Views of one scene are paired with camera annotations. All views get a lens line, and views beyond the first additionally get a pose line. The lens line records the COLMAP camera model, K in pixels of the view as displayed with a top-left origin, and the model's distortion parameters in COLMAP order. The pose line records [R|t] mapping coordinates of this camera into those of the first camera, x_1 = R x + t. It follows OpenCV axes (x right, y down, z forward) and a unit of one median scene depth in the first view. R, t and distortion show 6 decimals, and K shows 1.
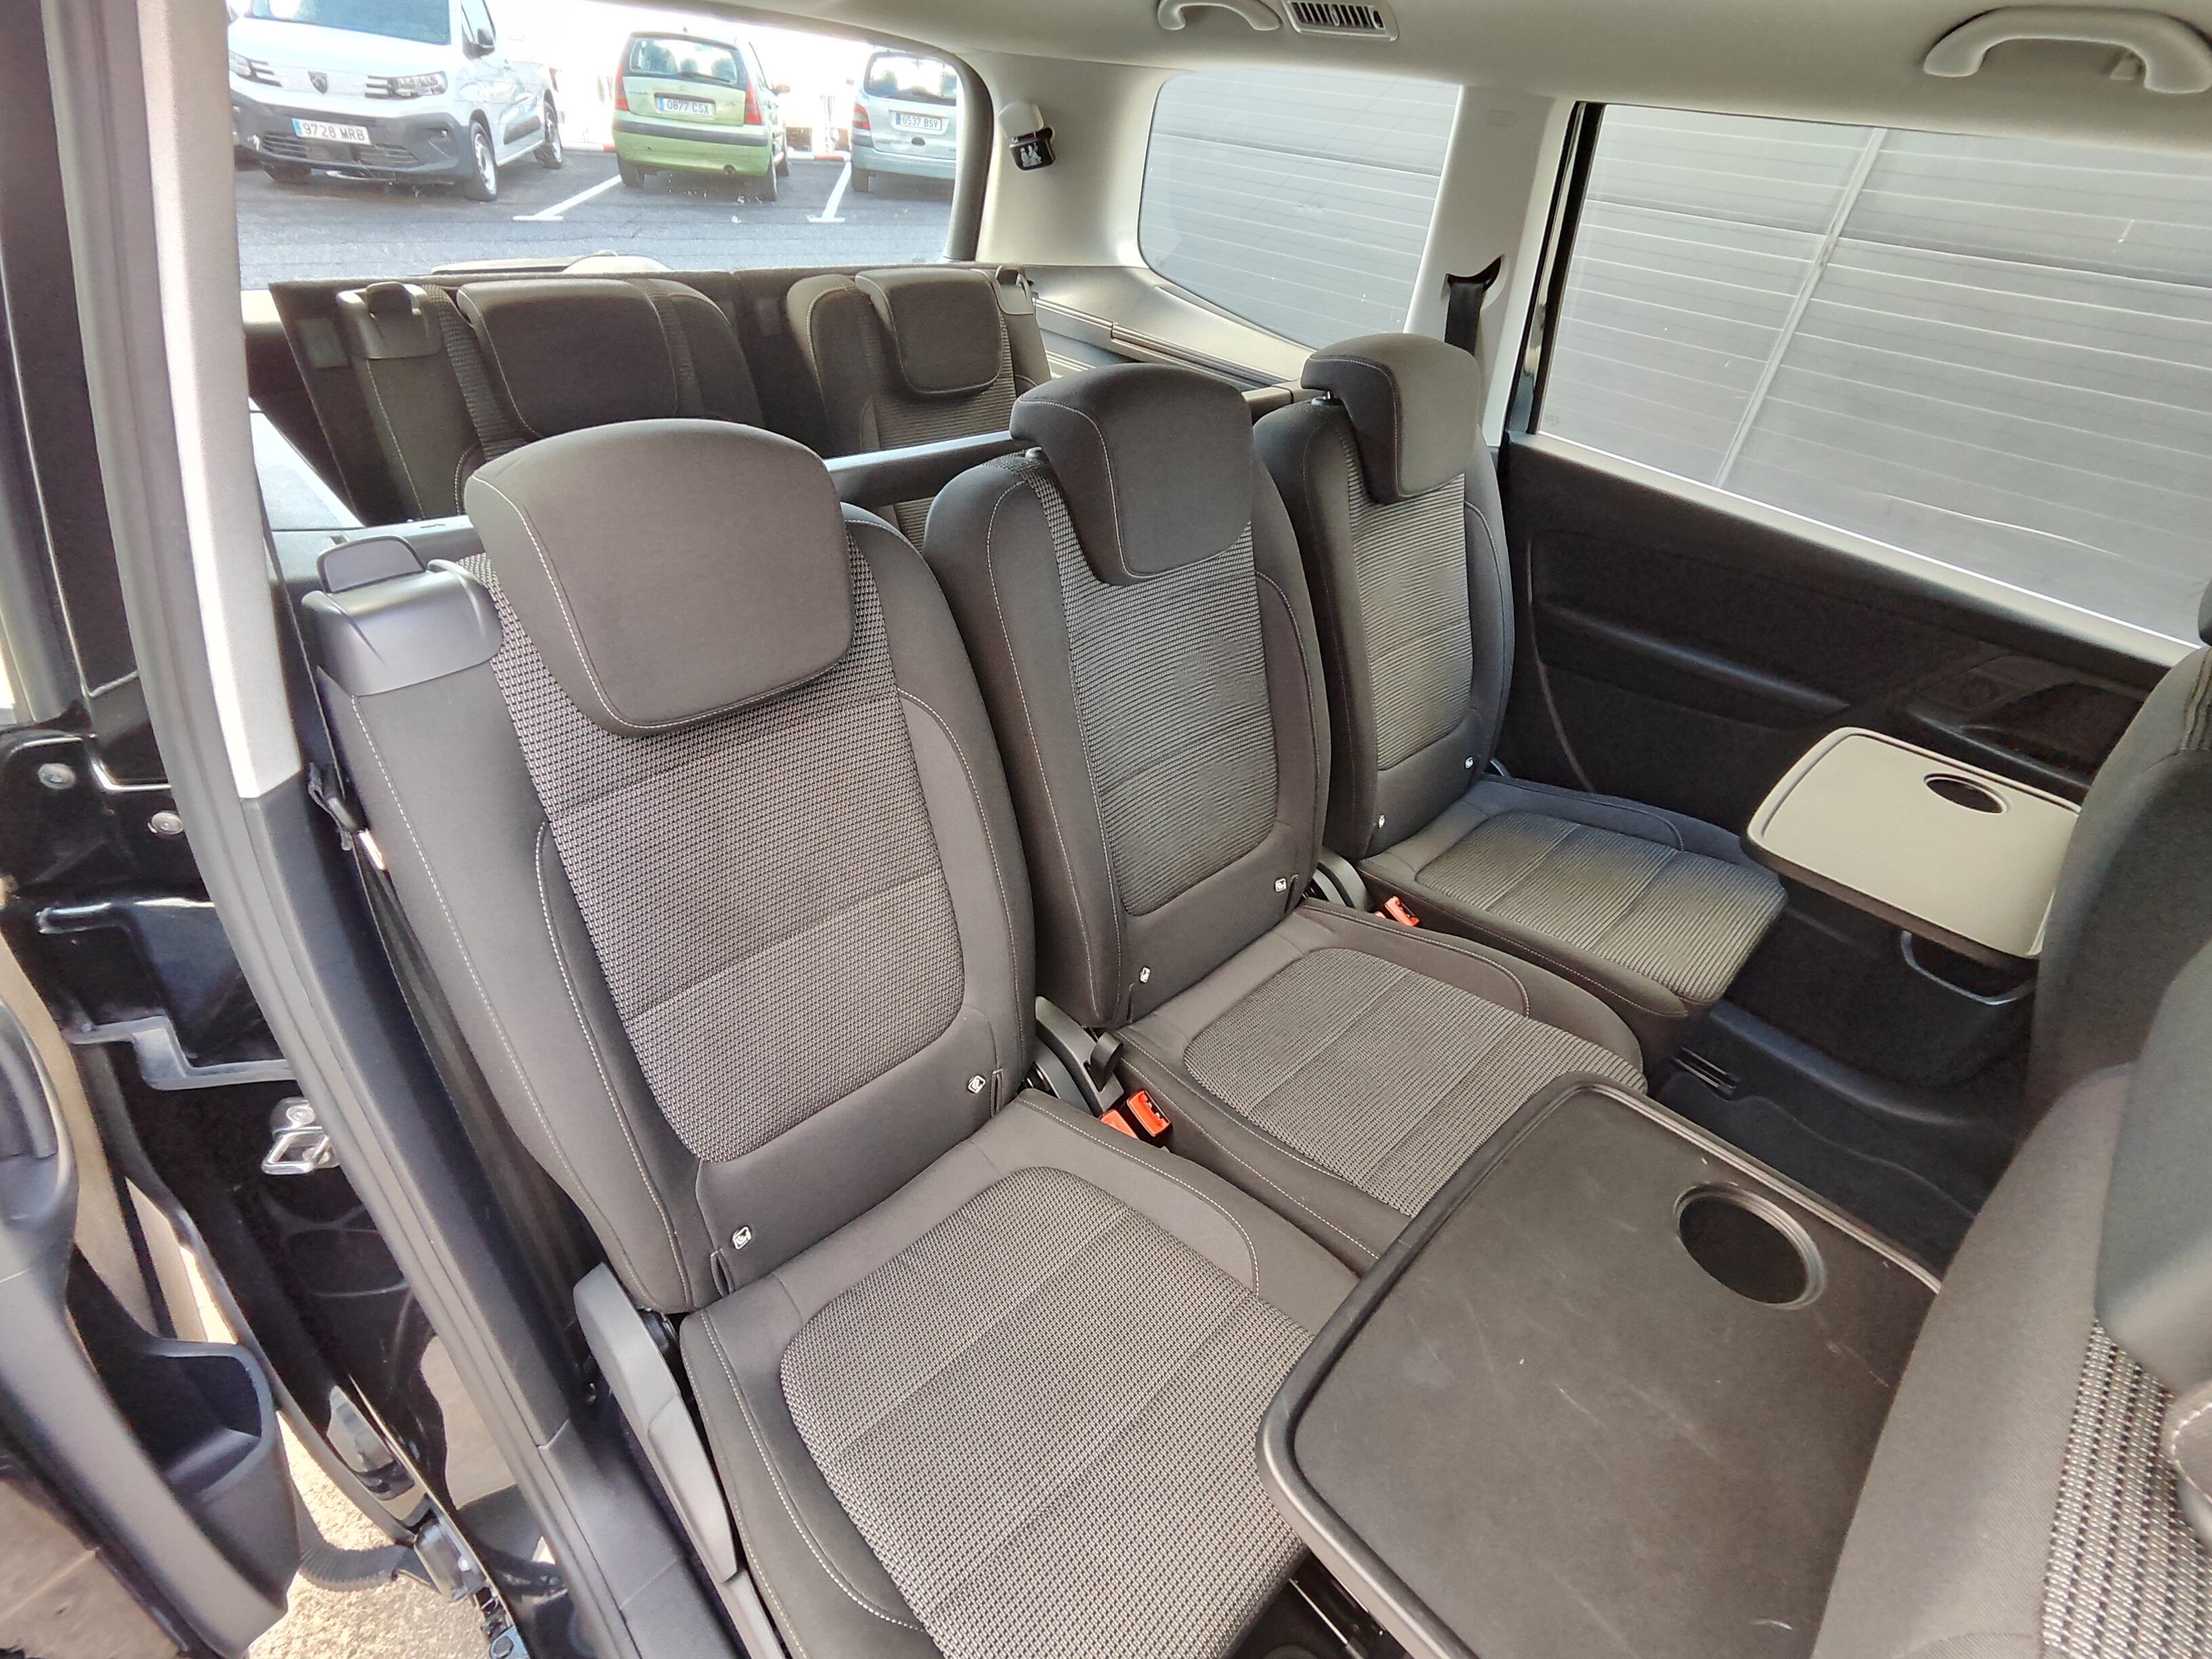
lens RADIAL K [[1024.5, 0, 1098.7], [0, 1024.5, 821.4], [0, 0, 1]] dist [-0.004189, 0.009627]
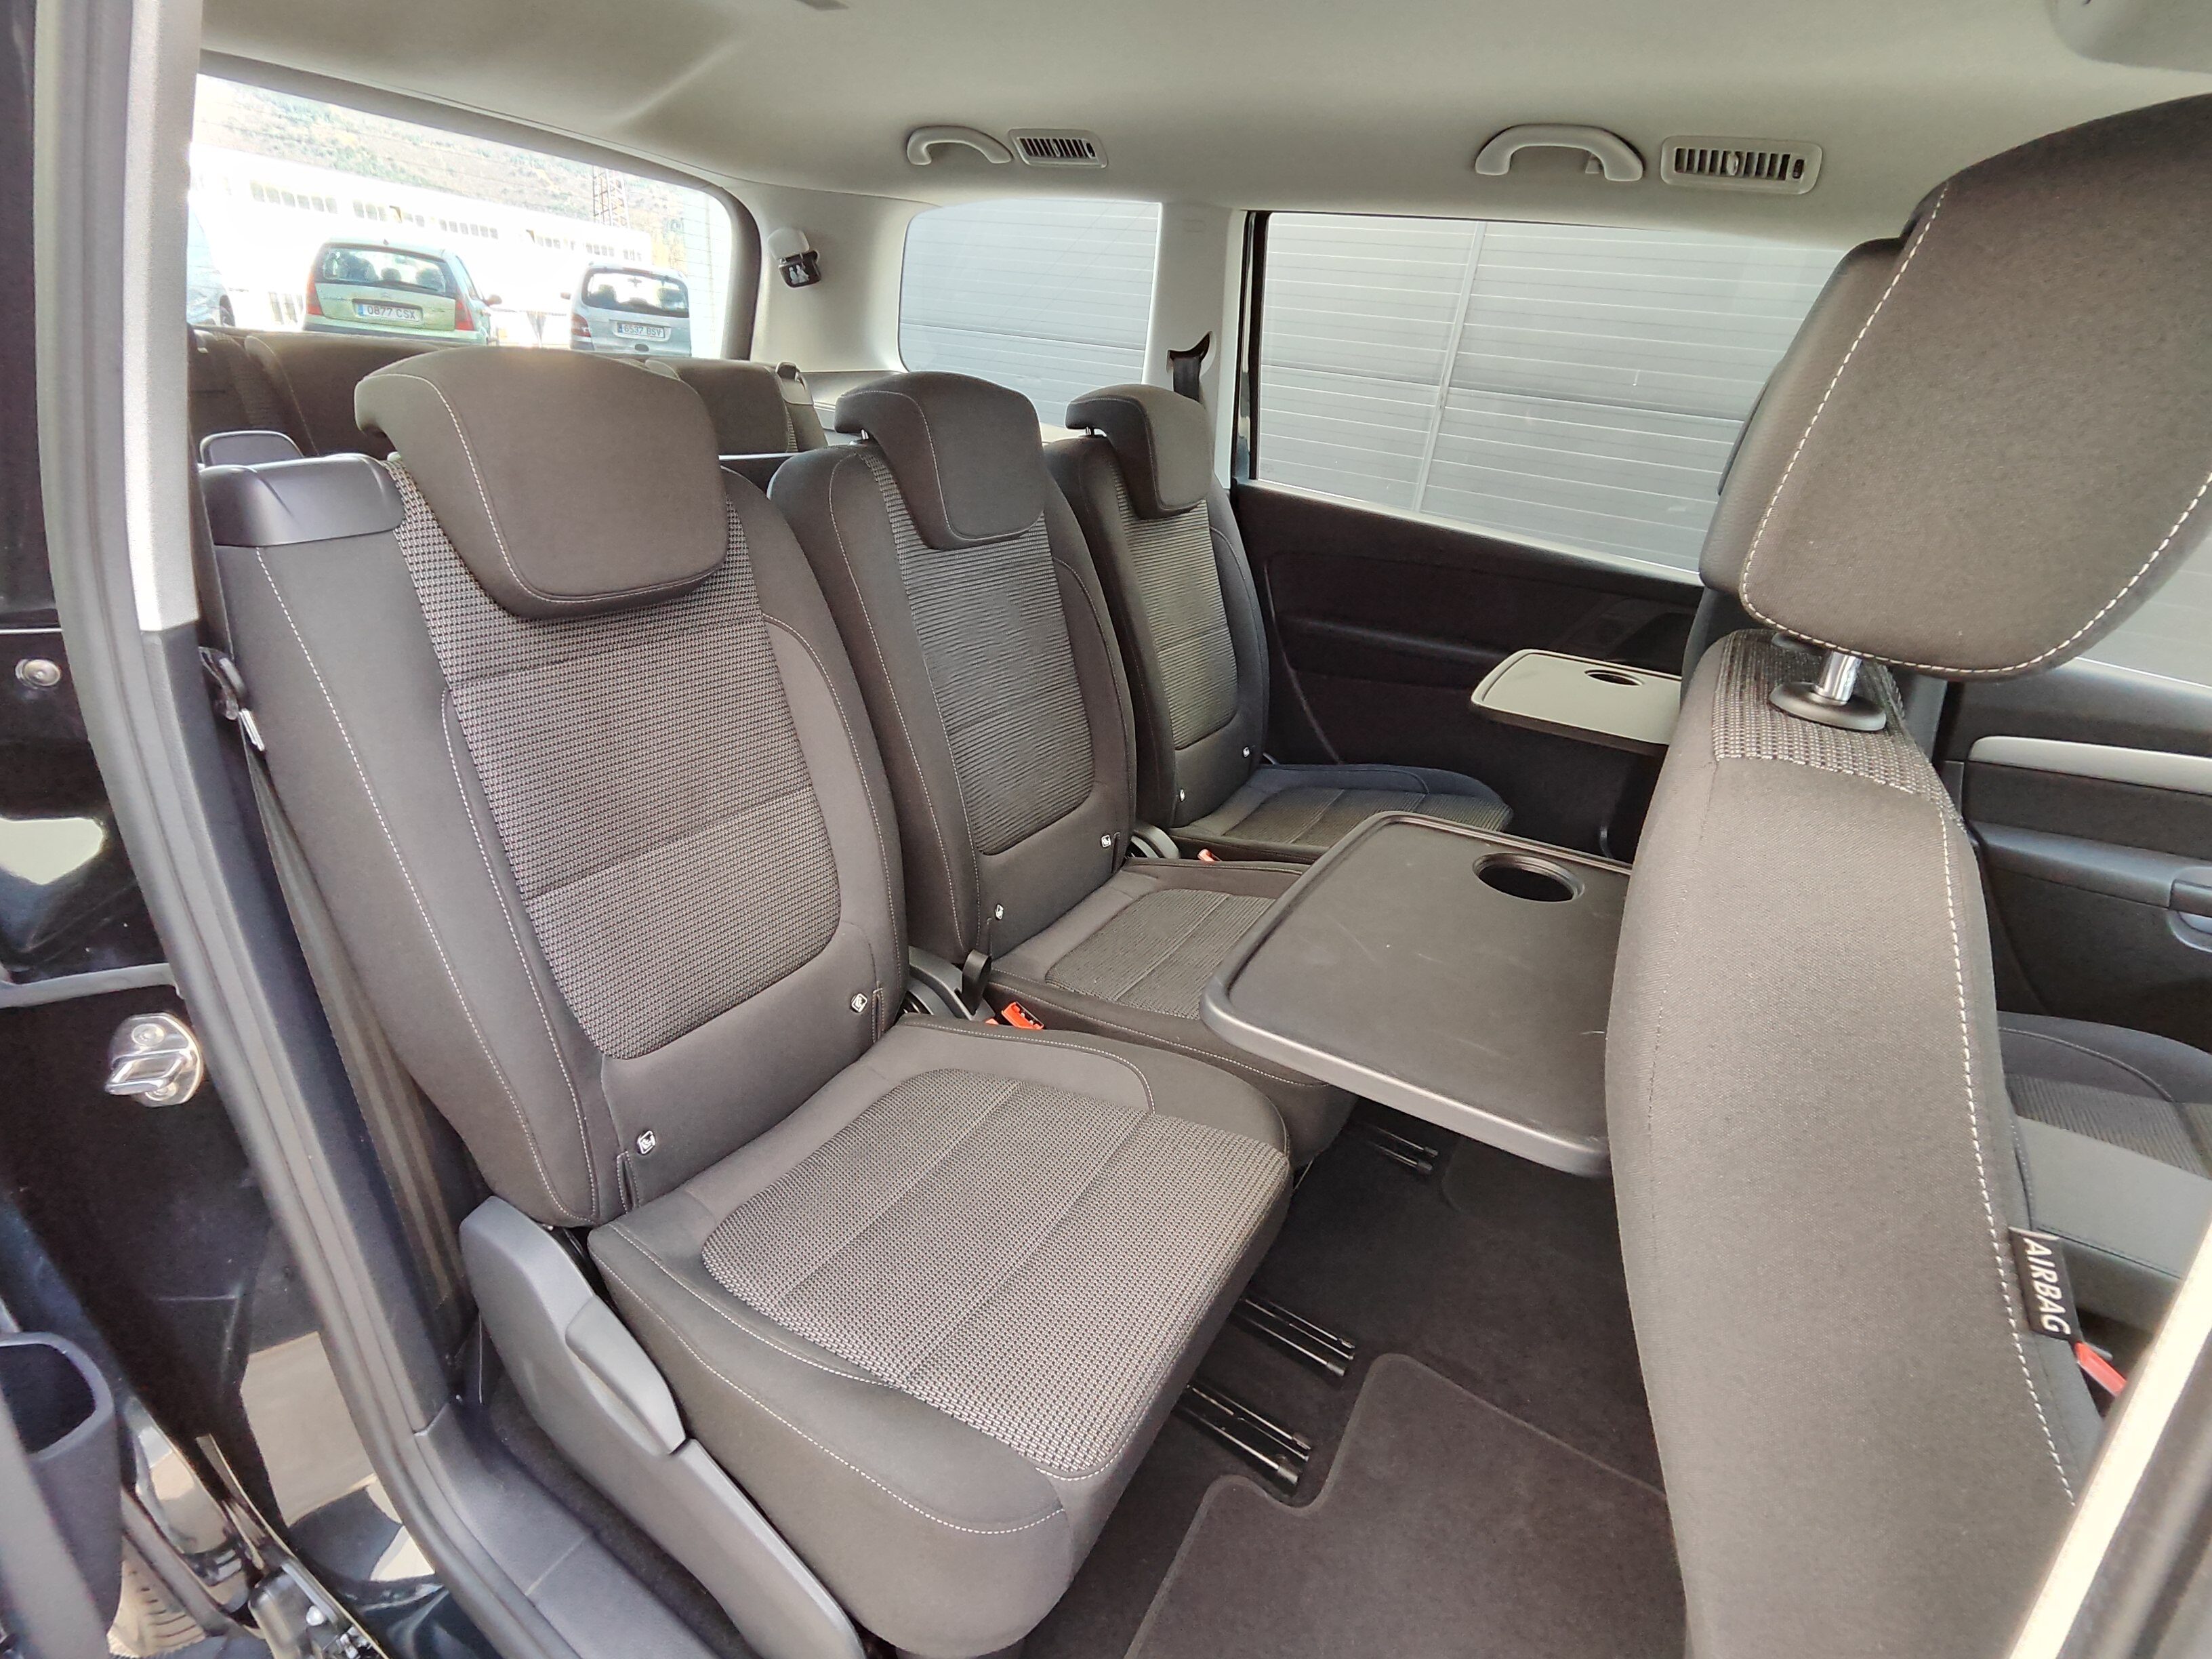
lens RADIAL K [[1024.5, 0, 1098.7], [0, 1024.5, 821.4], [0, 0, 1]] dist [-0.004189, 0.009627]
pose [[0.969345, -0.097526, 0.225520, -0.079555], [0.133634, 0.979488, -0.150817, 0.210417], [-0.206185, 0.176331, 0.962494, -0.067227]]
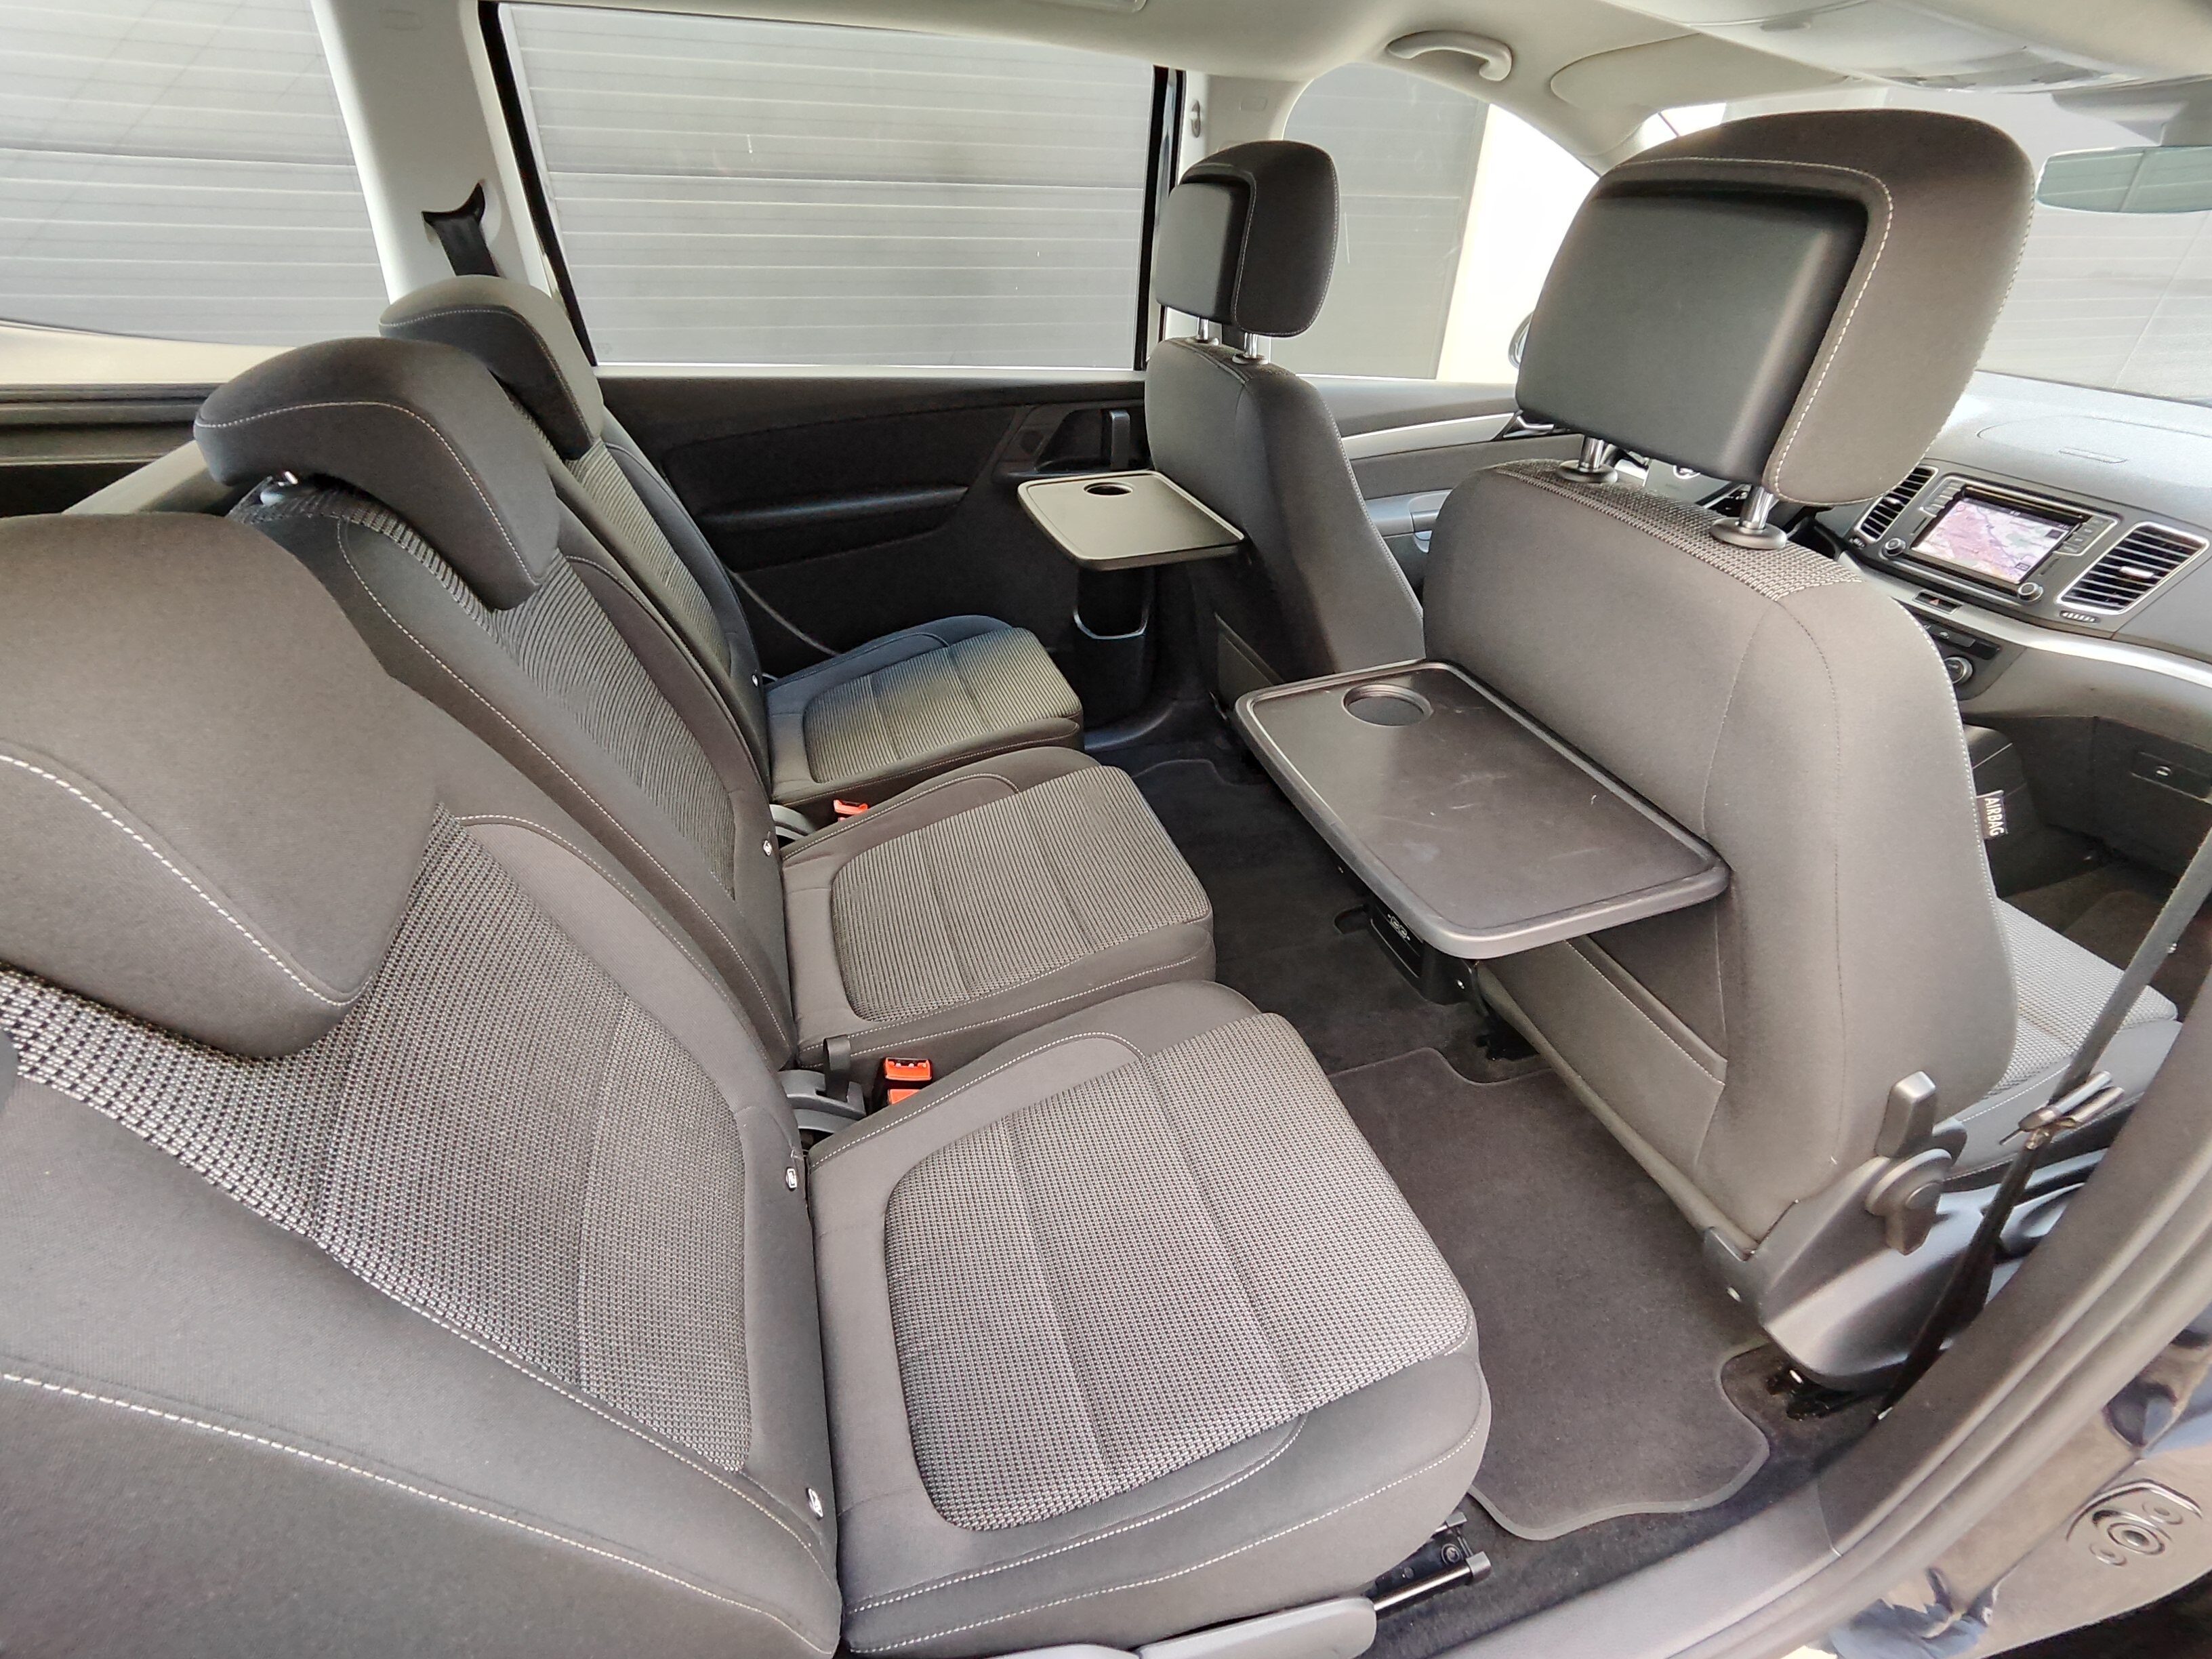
lens RADIAL K [[1024.5, 0, 1098.7], [0, 1024.5, 821.4], [0, 0, 1]] dist [-0.004189, 0.009627]
pose [[0.445707, -0.558154, 0.699864, -0.344088], [0.542499, 0.790308, 0.284796, -0.062133], [-0.712068, 0.252740, 0.655044, 0.153664]]
